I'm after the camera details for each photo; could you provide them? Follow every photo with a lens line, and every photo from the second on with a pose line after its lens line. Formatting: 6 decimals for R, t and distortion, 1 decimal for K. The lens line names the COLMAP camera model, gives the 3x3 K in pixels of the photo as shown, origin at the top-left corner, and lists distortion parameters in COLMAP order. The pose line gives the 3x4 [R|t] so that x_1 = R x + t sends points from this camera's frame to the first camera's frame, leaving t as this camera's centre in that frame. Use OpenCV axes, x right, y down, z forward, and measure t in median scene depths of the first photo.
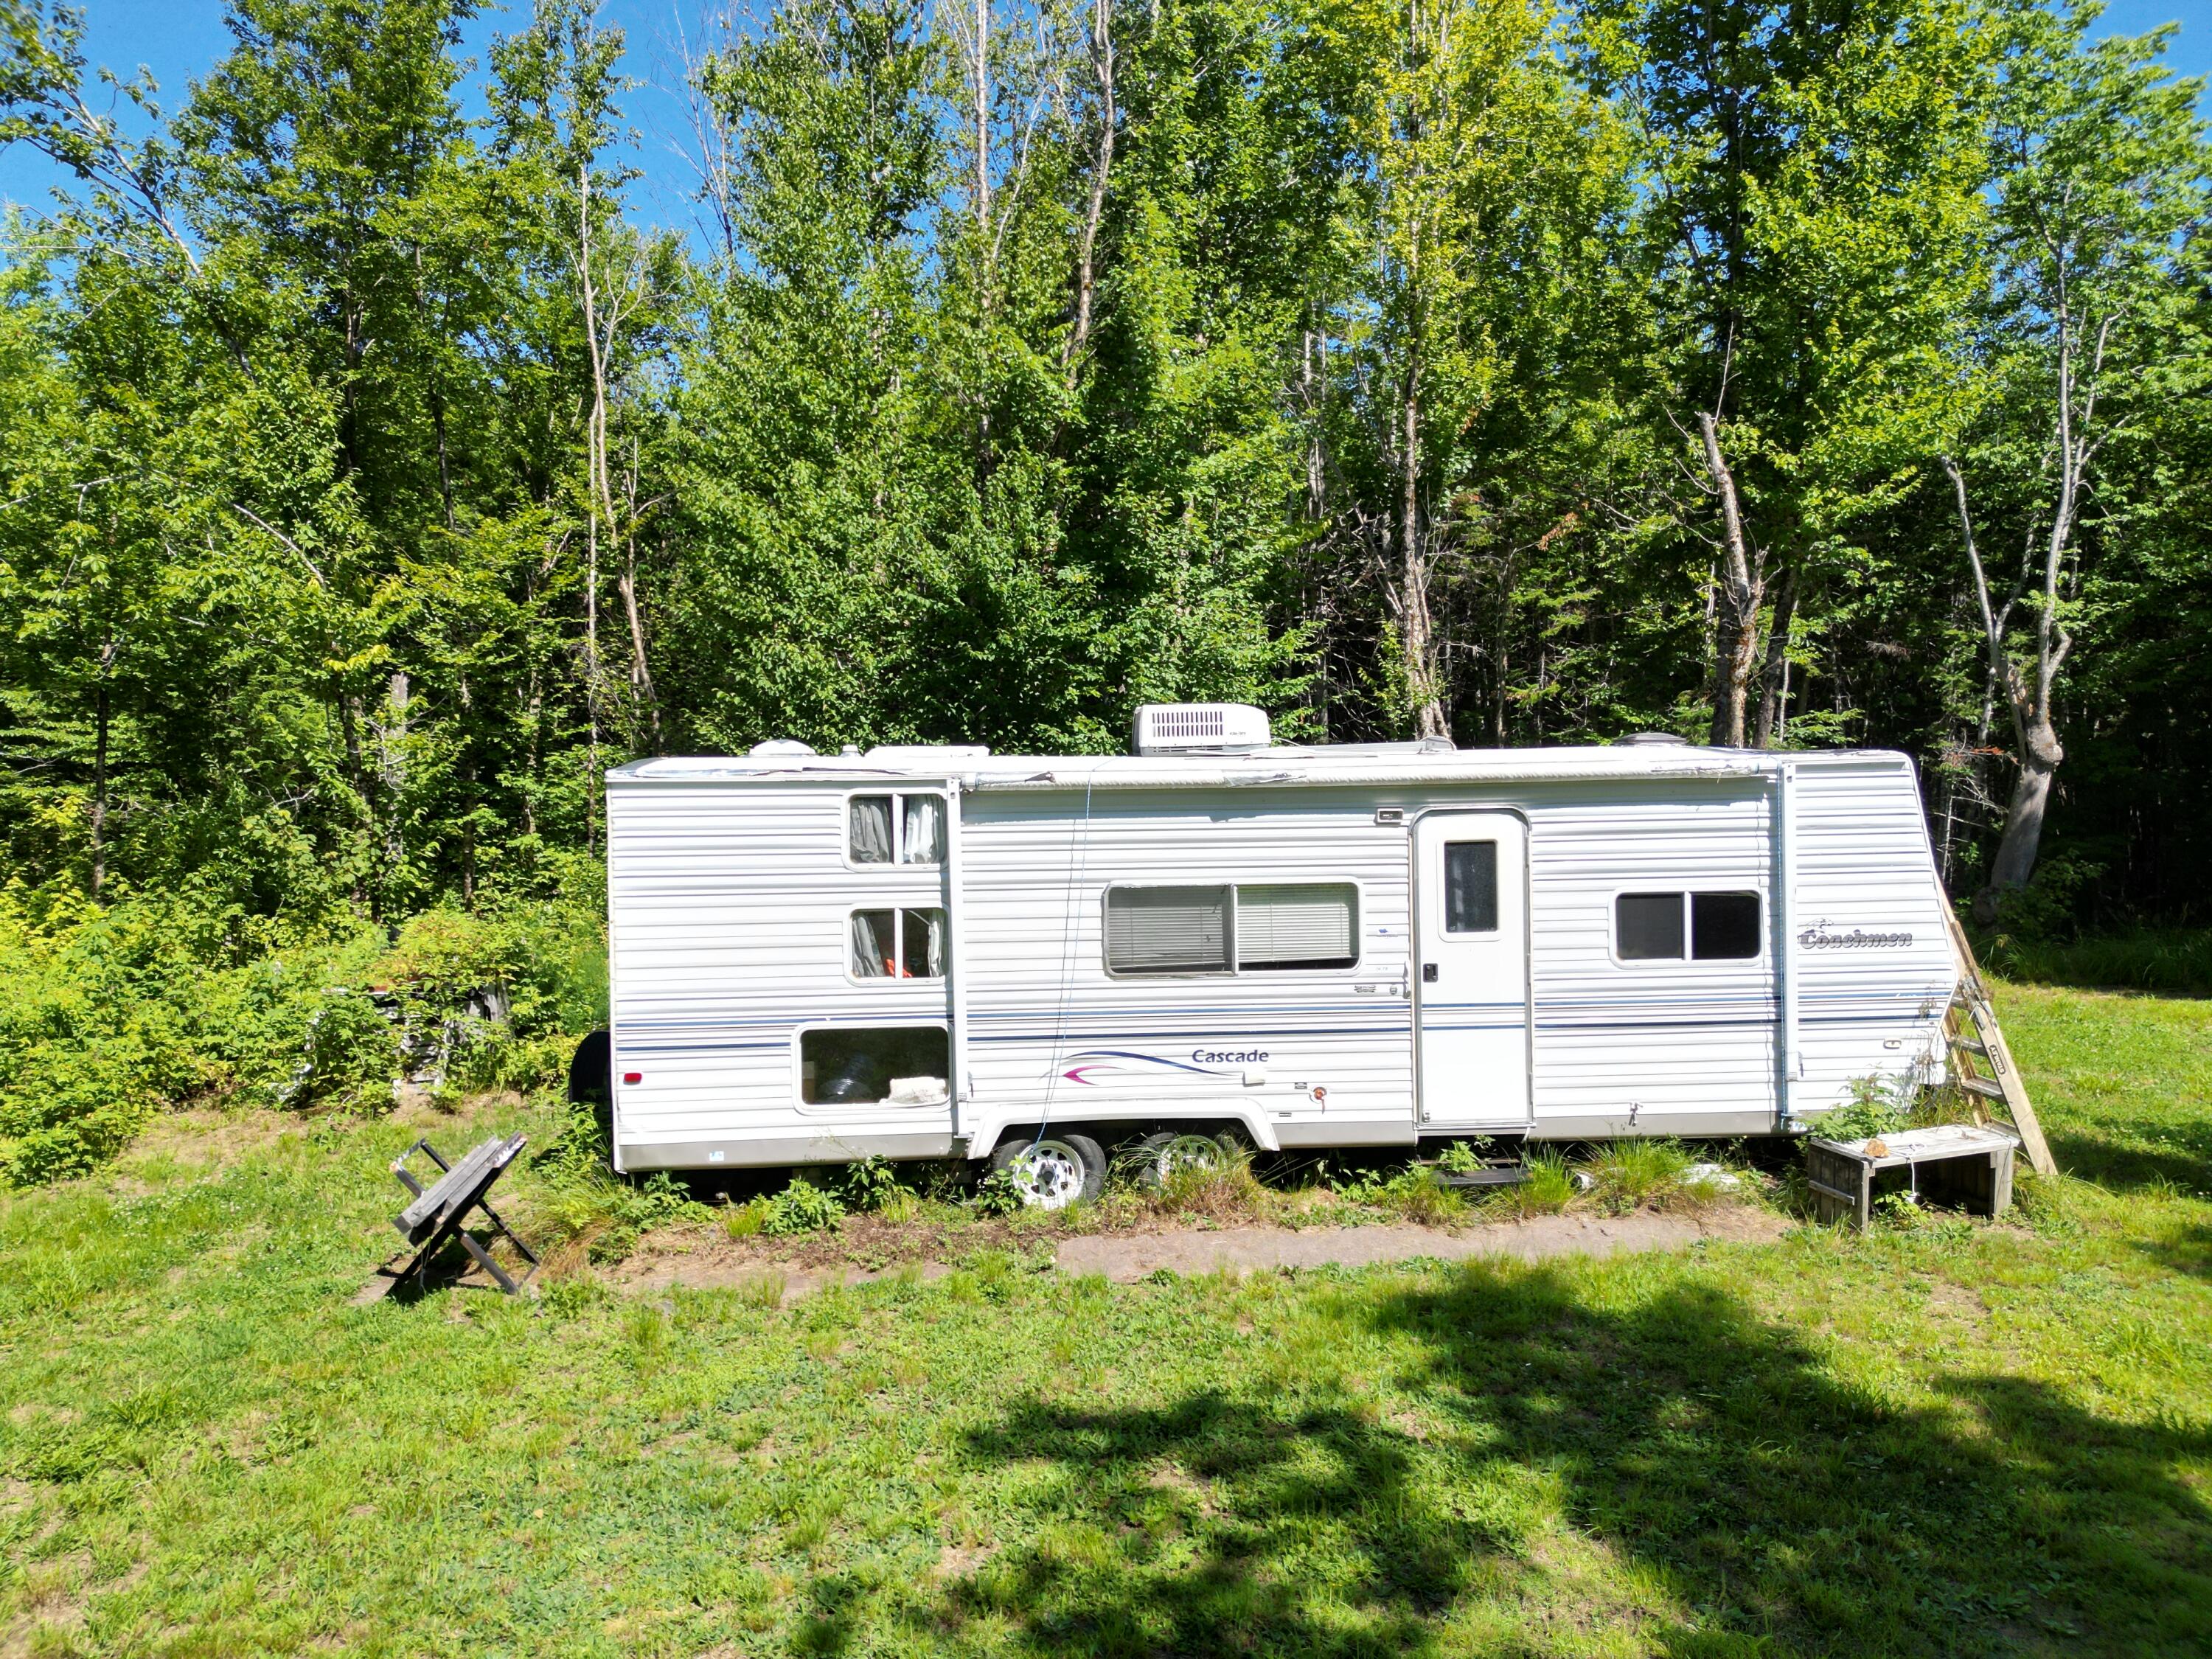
lens RADIAL K [[1531.5, 0, 1108.7], [0, 1531.5, 825.4], [0, 0, 1]] dist [0.054881, -0.054795]
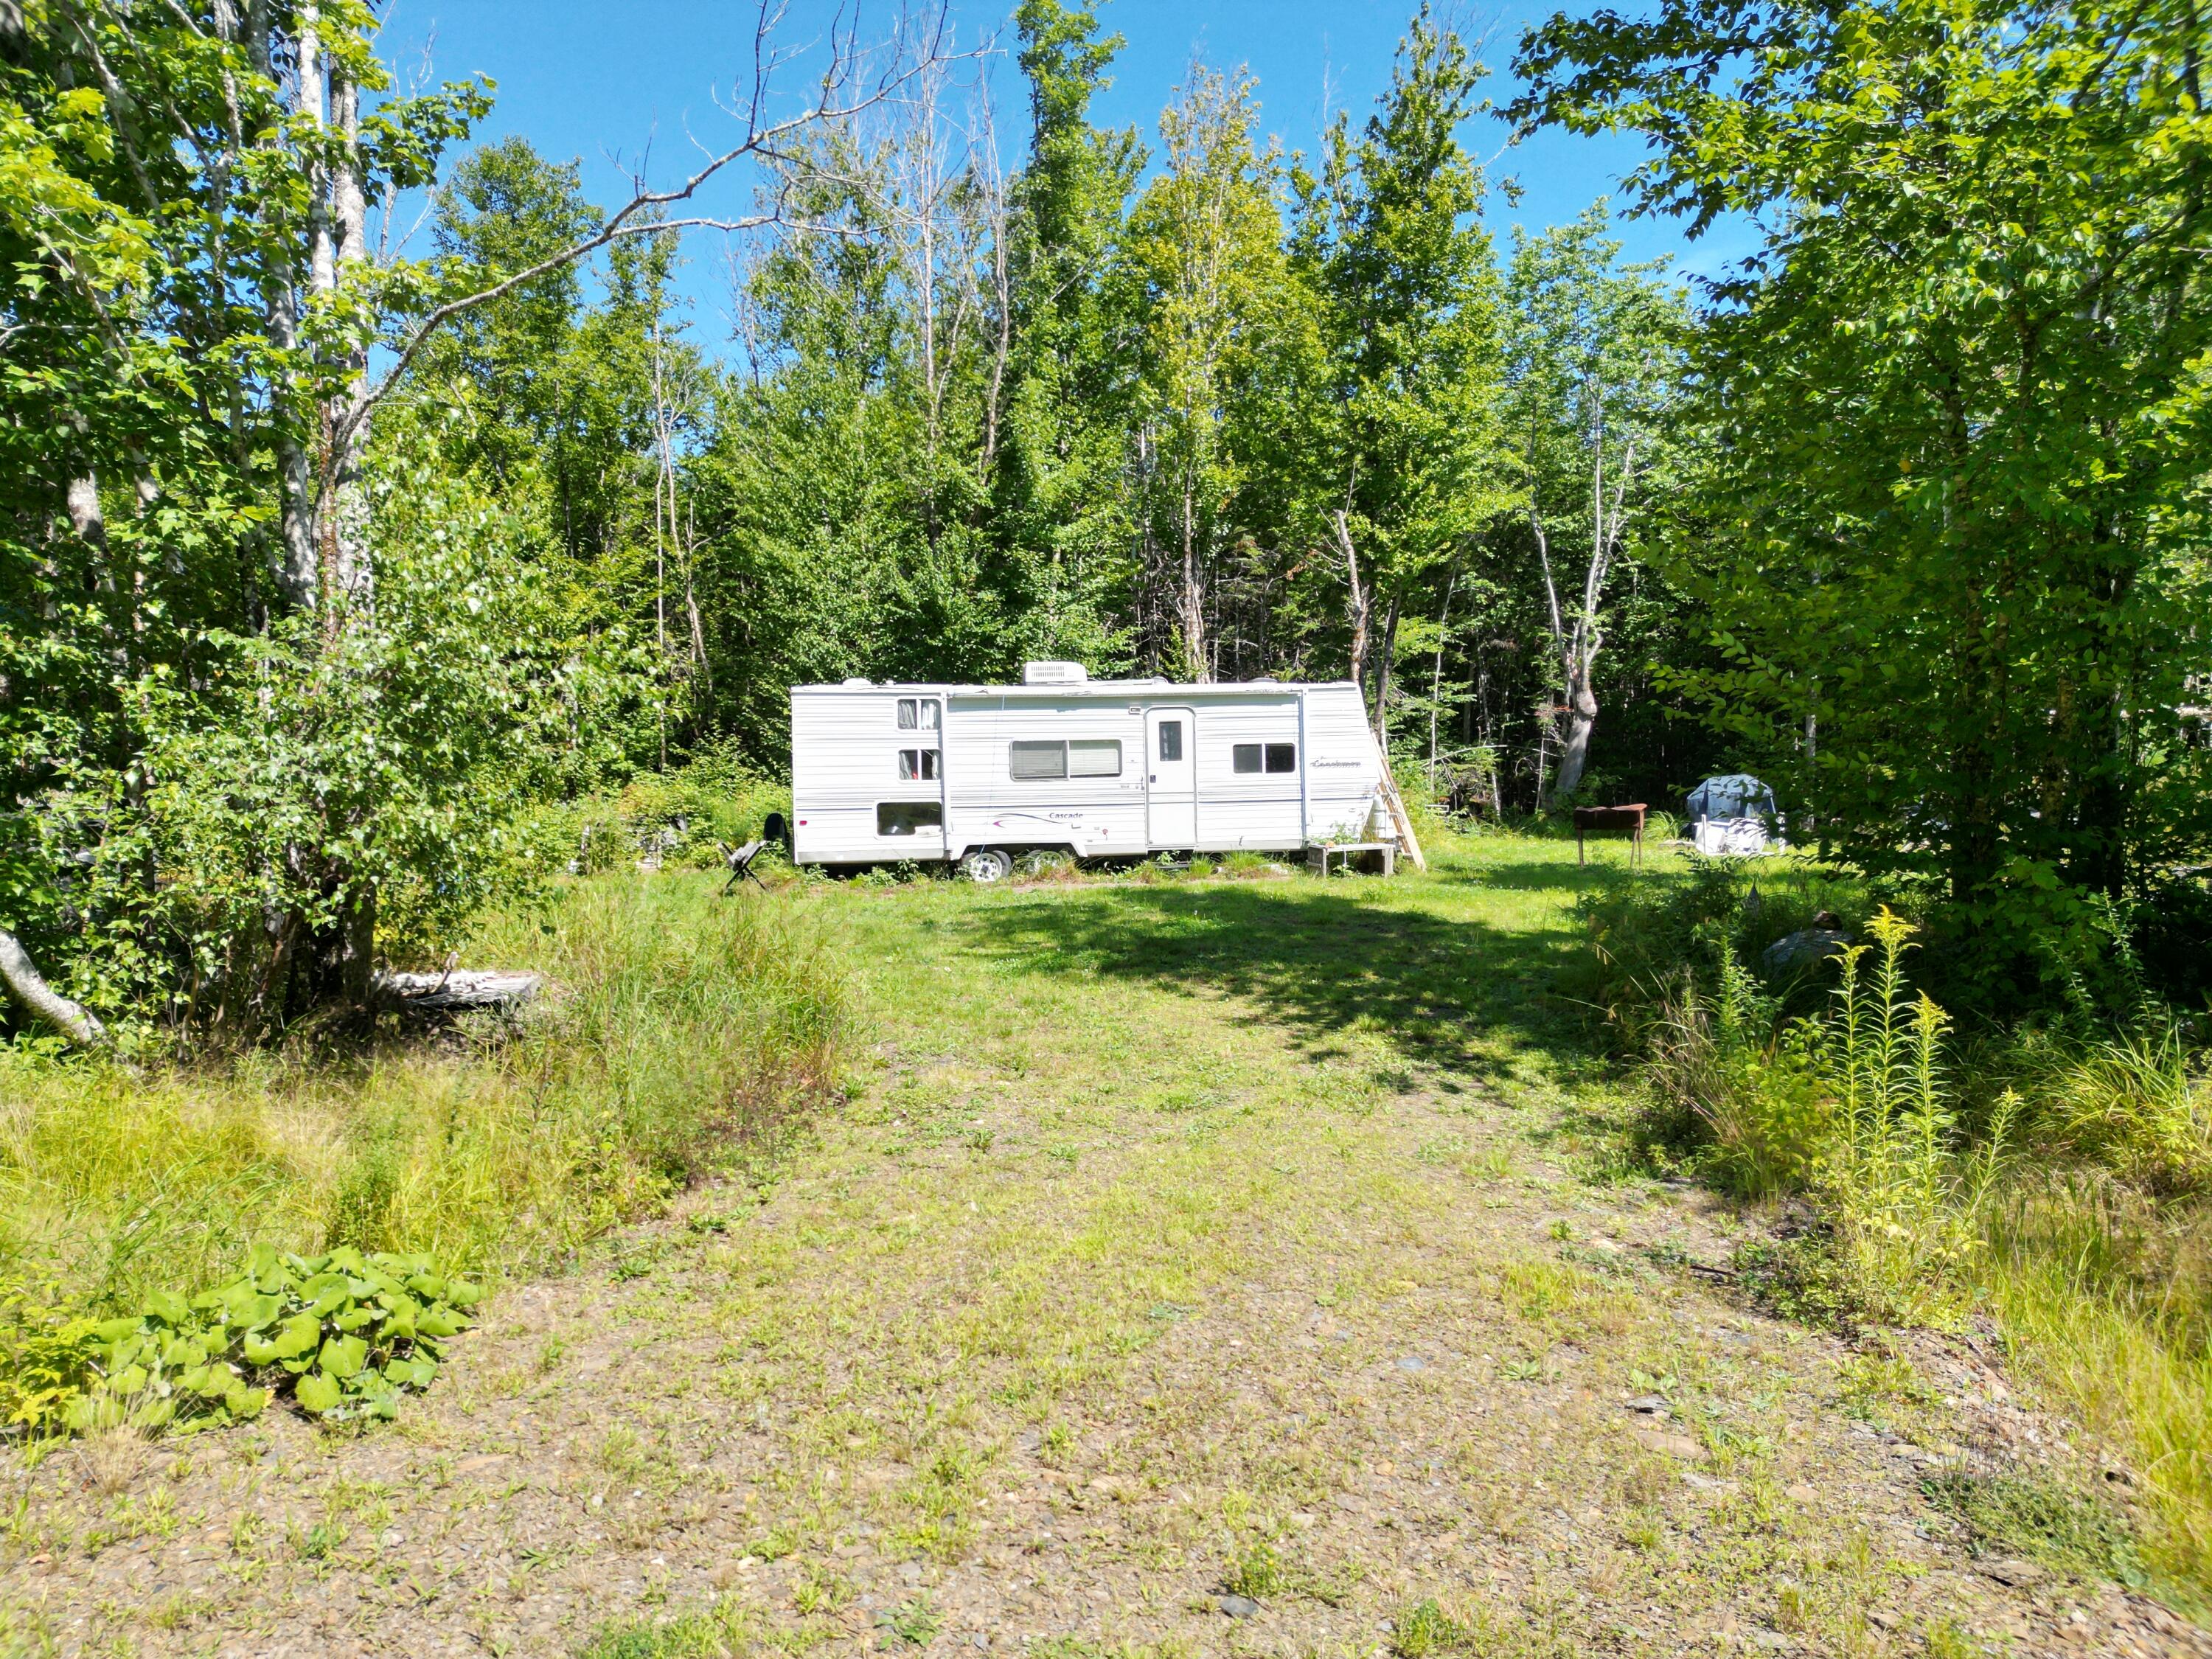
lens RADIAL K [[1531.5, 0, 1108.9], [0, 1531.5, 831.8], [0, 0, 1]] dist [0.054881, -0.054795]
pose [[0.997389, -0.004155, 0.072097, -0.011456], [0.003962, 0.999988, 0.002818, 0.093460], [-0.072108, -0.002525, 0.997394, -0.705602]]
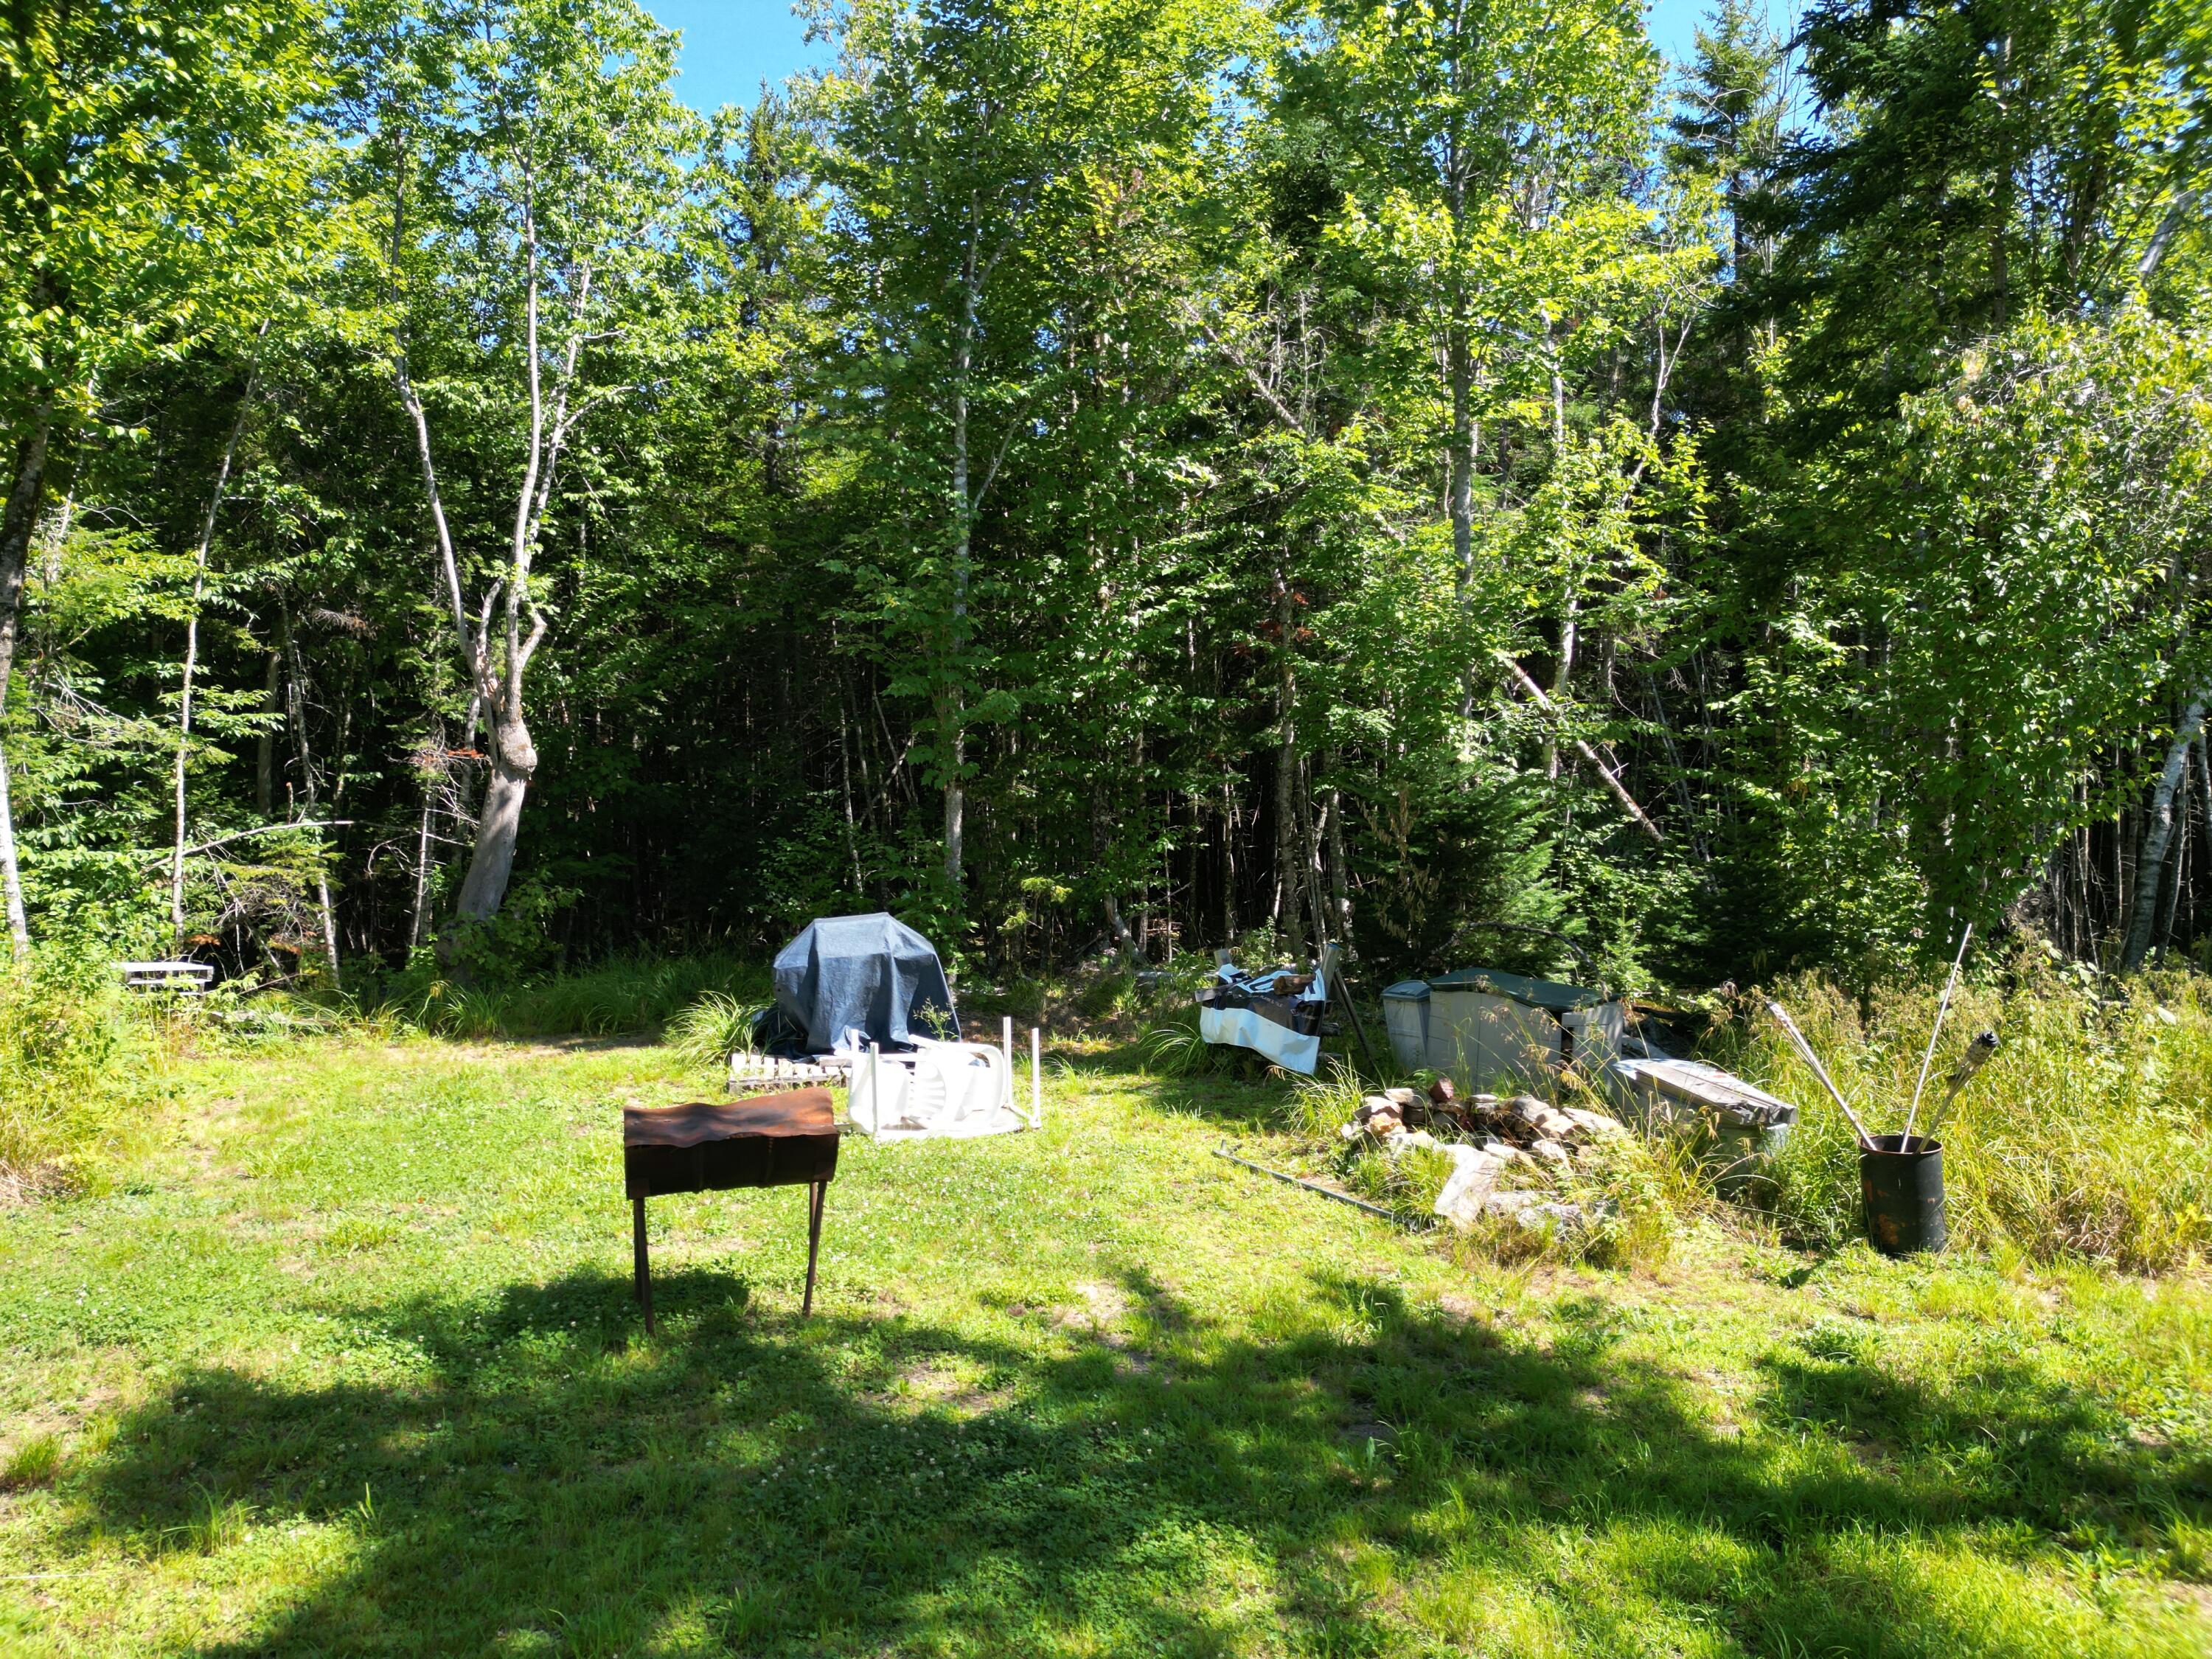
lens RADIAL K [[1531.5, 0, 1096.3], [0, 1531.5, 828.3], [0, 0, 1]] dist [0.054881, -0.054795]
pose [[0.709089, -0.001616, 0.705117, 0.297056], [0.013365, 0.999849, -0.011149, 0.006917], [-0.704992, 0.017330, 0.709003, 0.236566]]
